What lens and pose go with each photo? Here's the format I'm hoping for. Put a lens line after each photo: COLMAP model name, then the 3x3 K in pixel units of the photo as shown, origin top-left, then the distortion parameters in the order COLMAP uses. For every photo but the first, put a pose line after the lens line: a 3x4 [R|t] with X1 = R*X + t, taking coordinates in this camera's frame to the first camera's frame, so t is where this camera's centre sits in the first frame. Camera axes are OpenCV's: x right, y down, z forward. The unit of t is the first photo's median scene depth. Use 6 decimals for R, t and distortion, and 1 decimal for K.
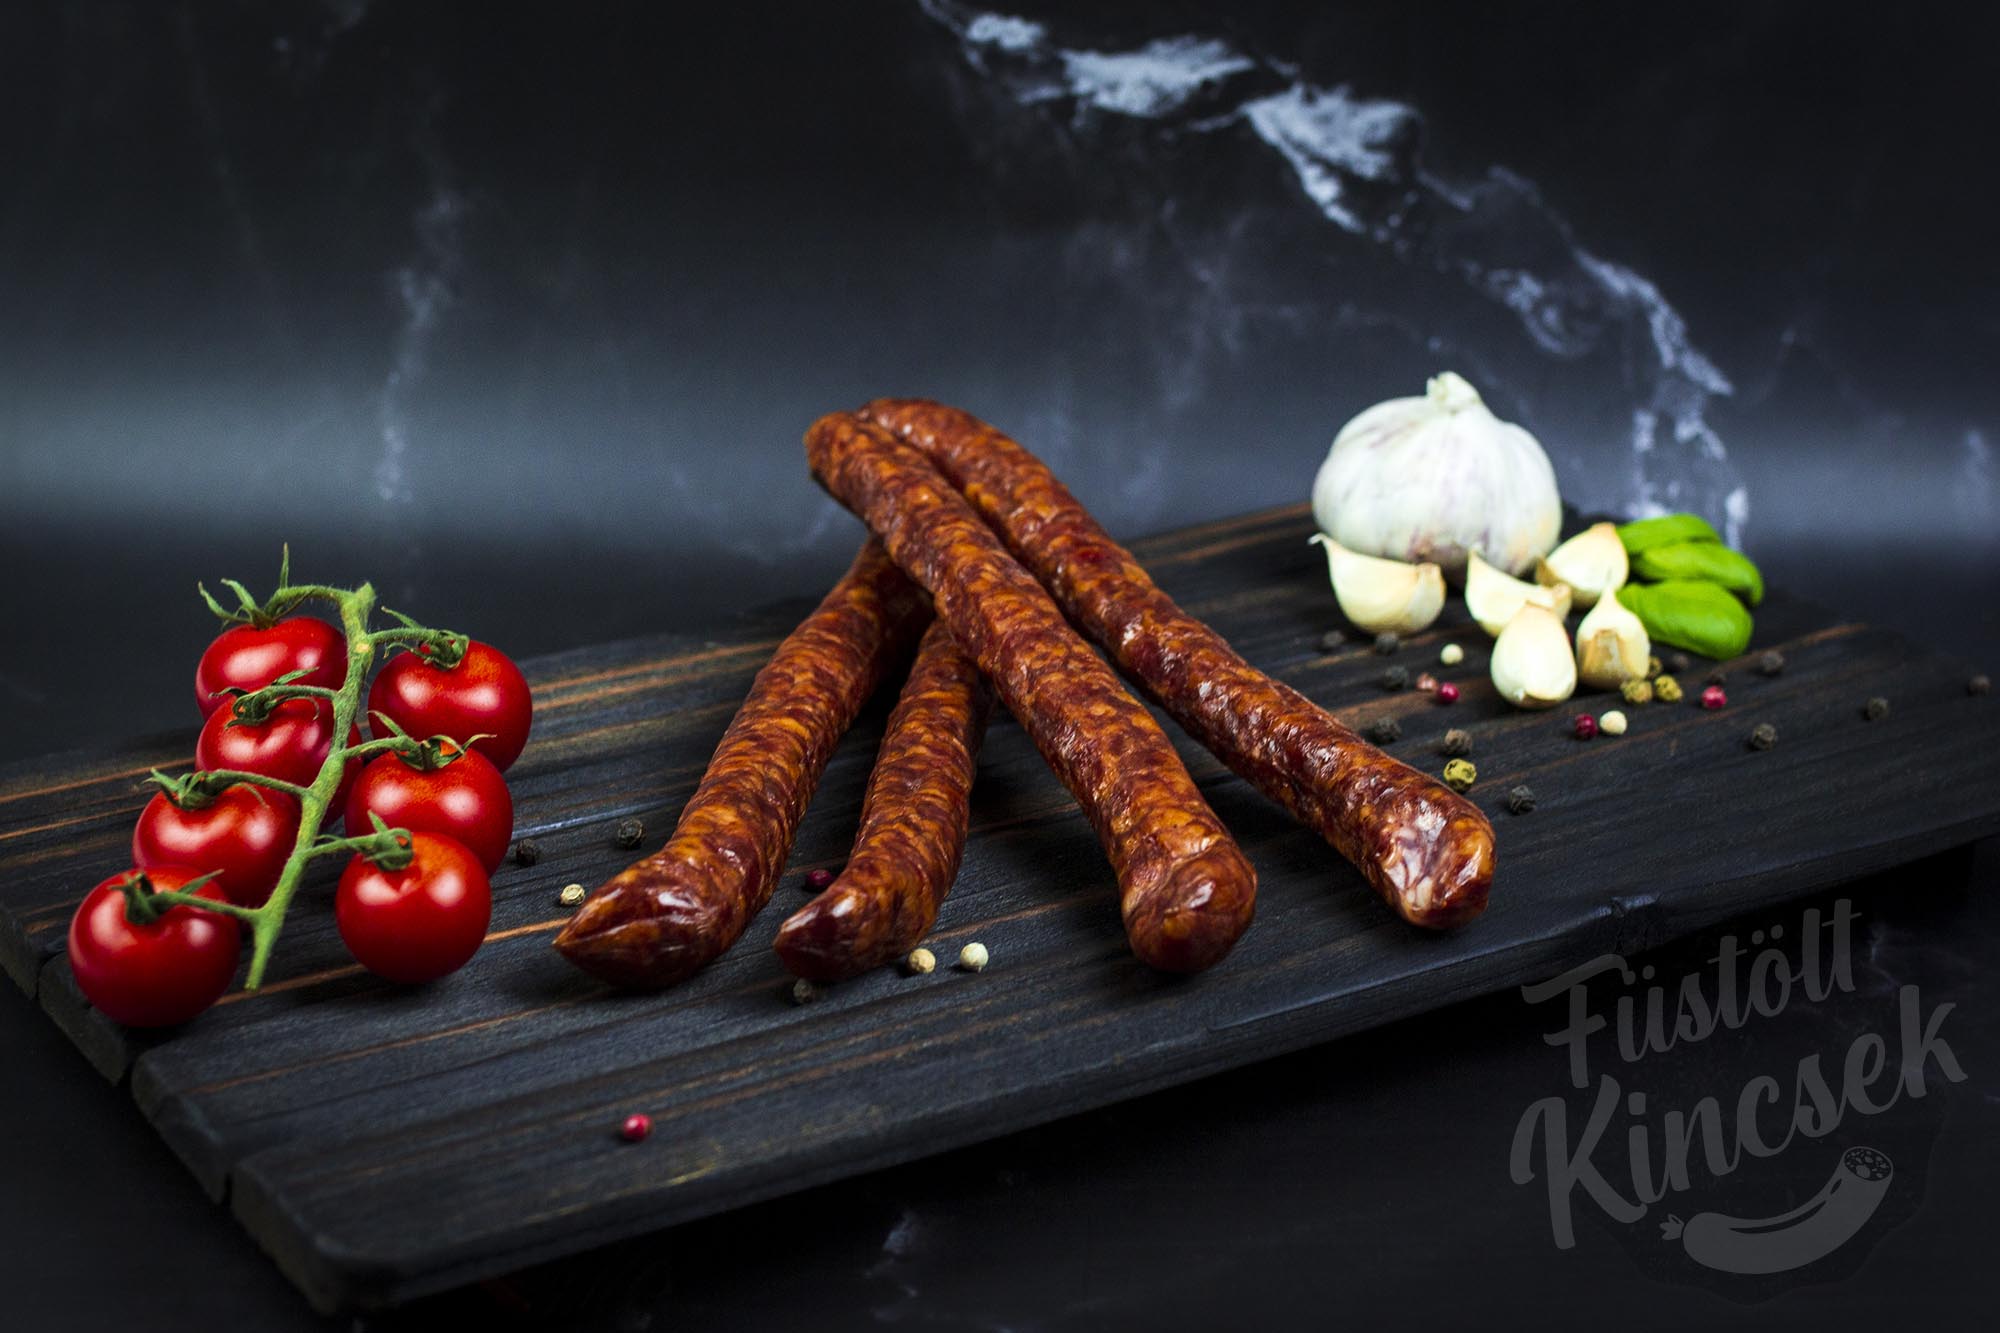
lens RADIAL K [[3215.4, 0, 996.6], [0, 3215.4, 703.6], [0, 0, 1]] dist [-0.076524, 0.065691]
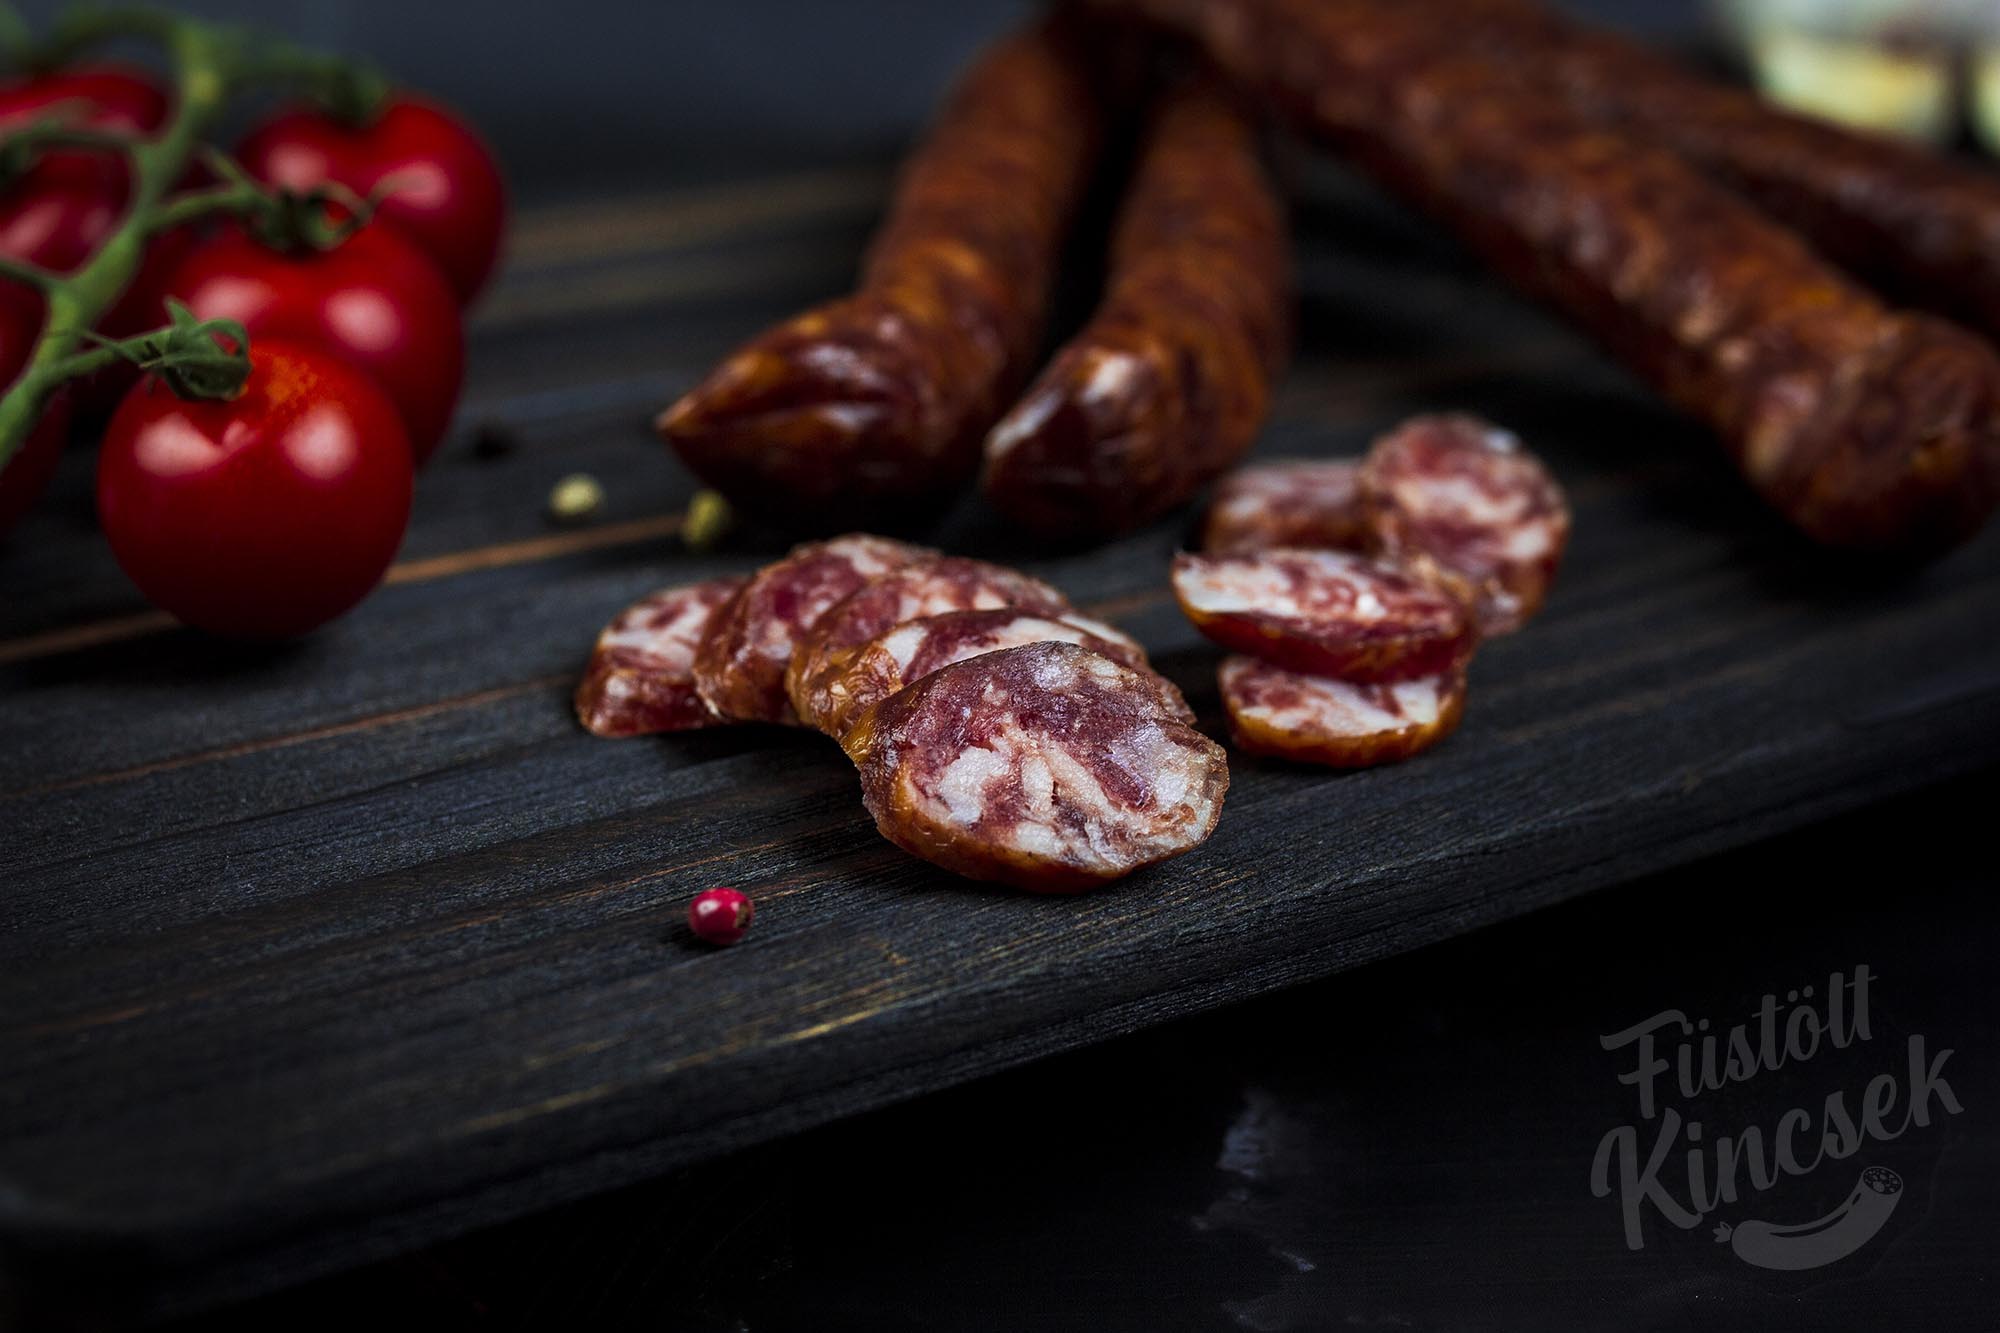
lens RADIAL K [[3266.3, 0, 1000.0], [0, 3266.3, 666.5], [0, 0, 1]] dist [-0.066329, -0.059261]
pose [[0.999954, -0.006242, -0.007279, -0.061037], [0.006504, 0.999310, 0.036565, 0.071527], [0.007046, -0.036610, 0.999305, 0.480918]]
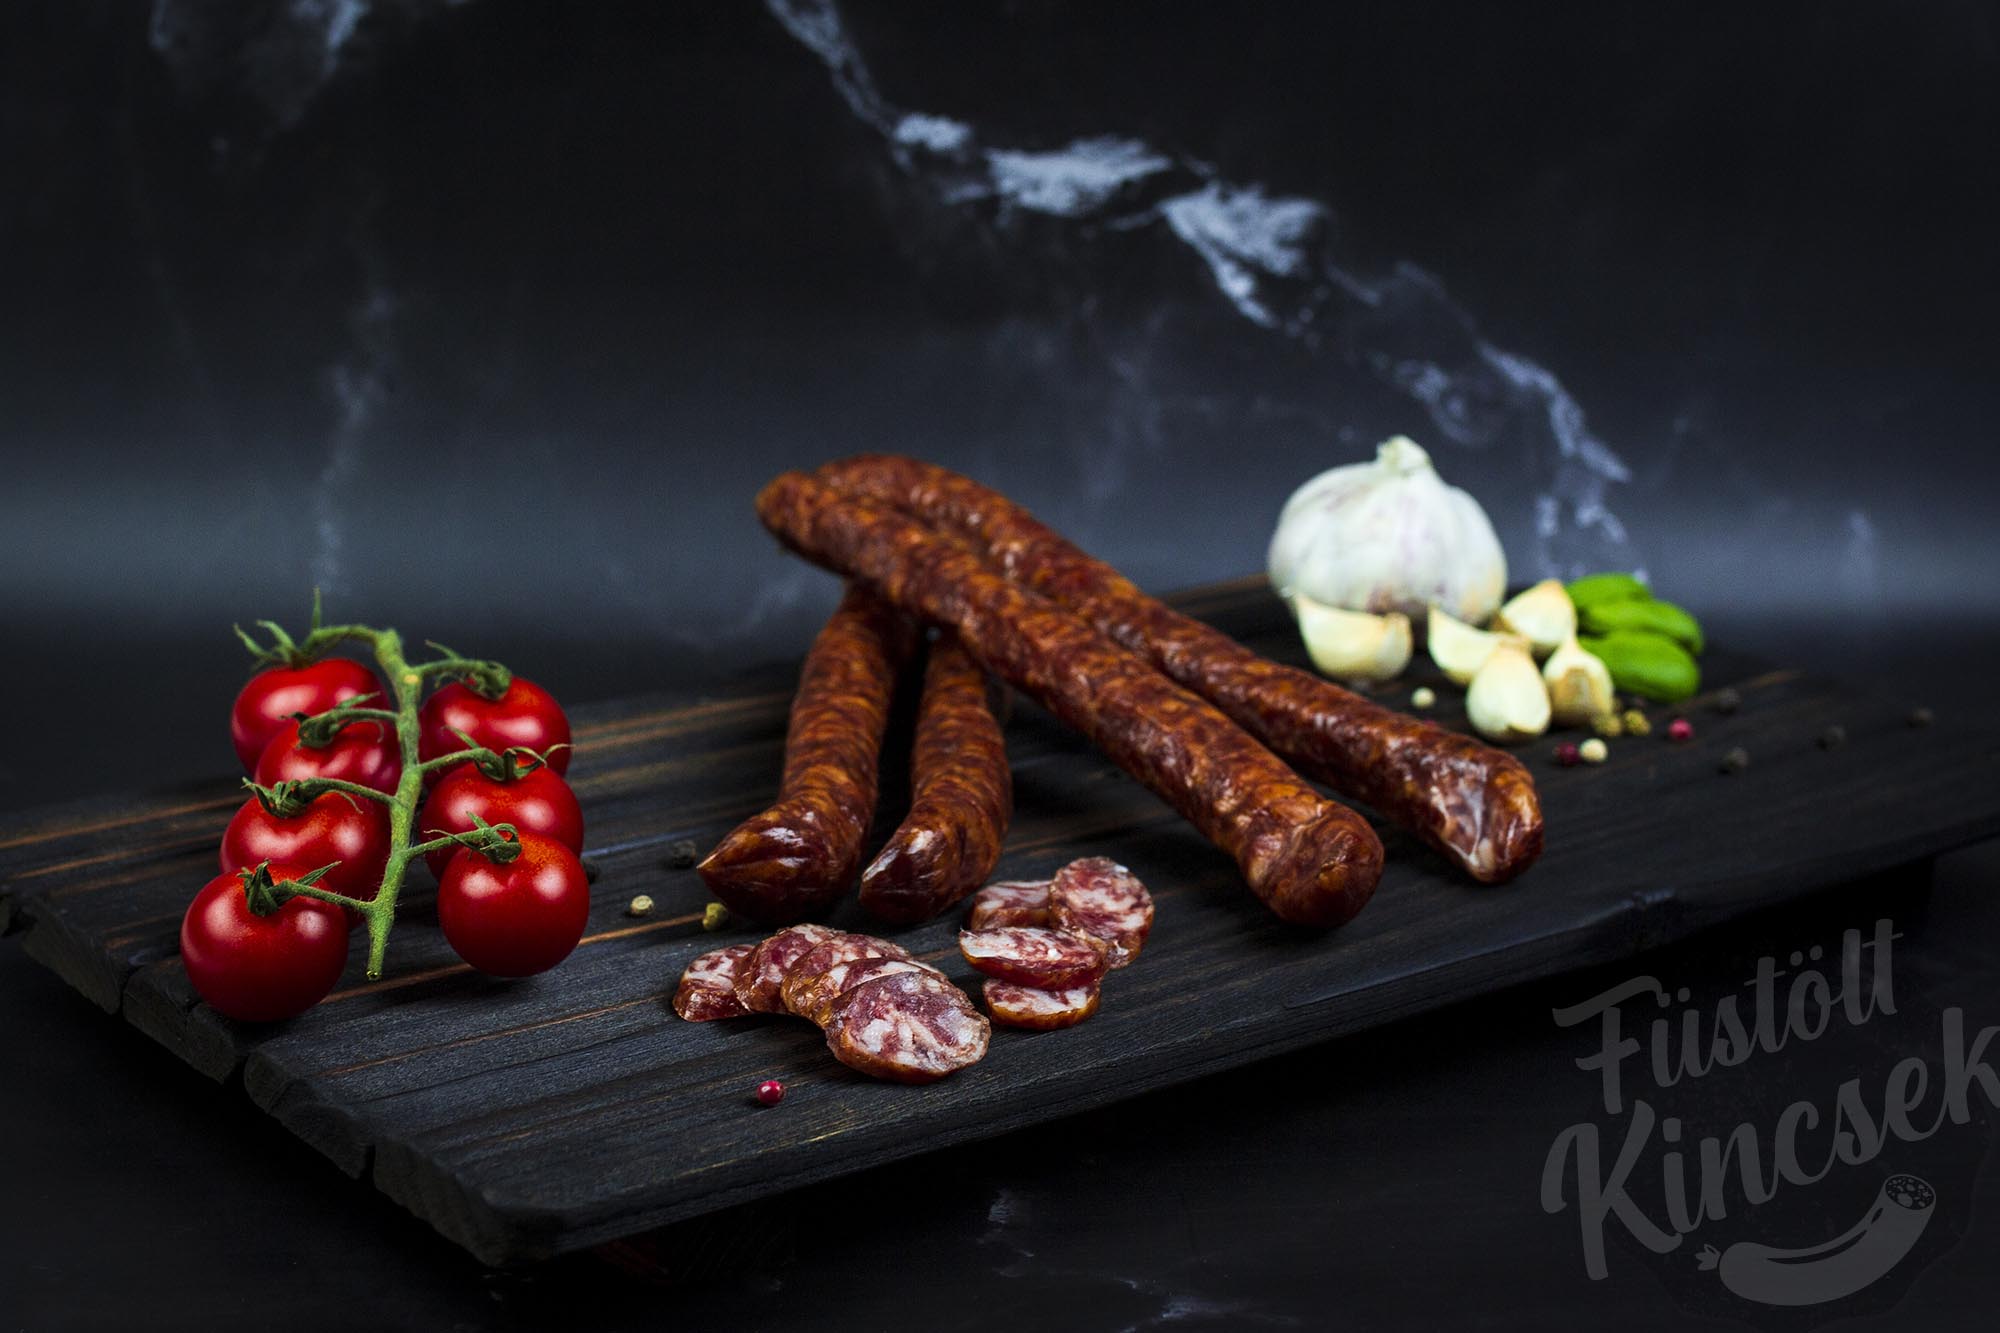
lens RADIAL K [[3266.3, 0, 1000.0], [0, 3266.3, 666.5], [0, 0, 1]] dist [-0.066329, -0.059261]
pose [[0.996377, -0.014587, 0.083781, -0.110055], [0.020907, 0.996960, -0.075054, 0.067412], [-0.082431, 0.076533, 0.993654, -0.048744]]
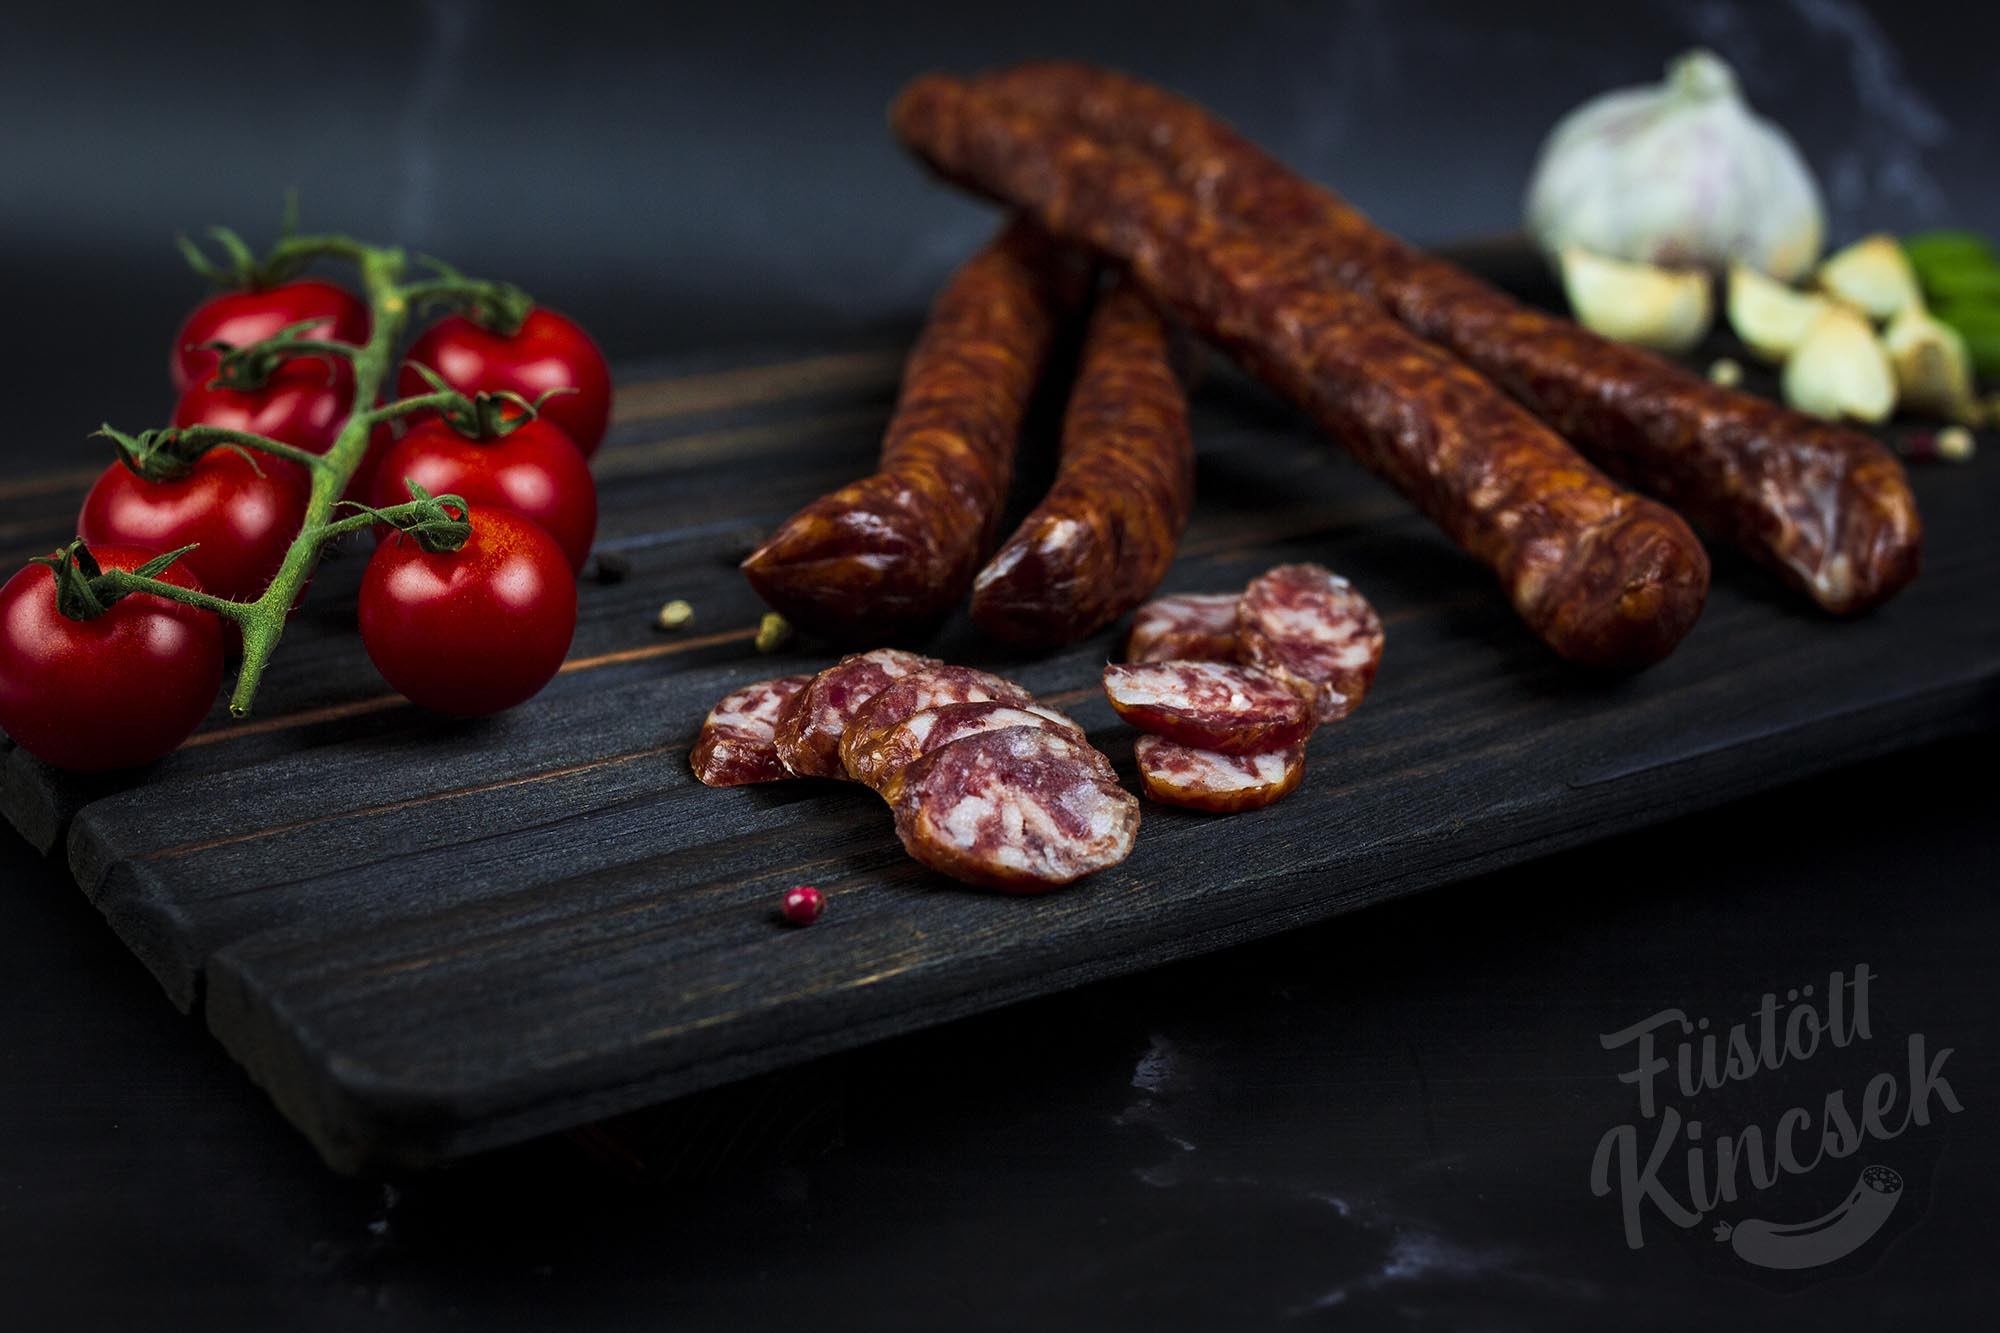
lens RADIAL K [[3010.6, 0, 1027.4], [0, 3010.6, 659.5], [0, 0, 1]] dist [-0.068022, 0.004410]
pose [[0.999774, 0.004671, 0.020741, -0.068796], [-0.004973, 0.999883, 0.014487, 0.062369], [-0.020670, -0.014587, 0.999680, 0.318246]]
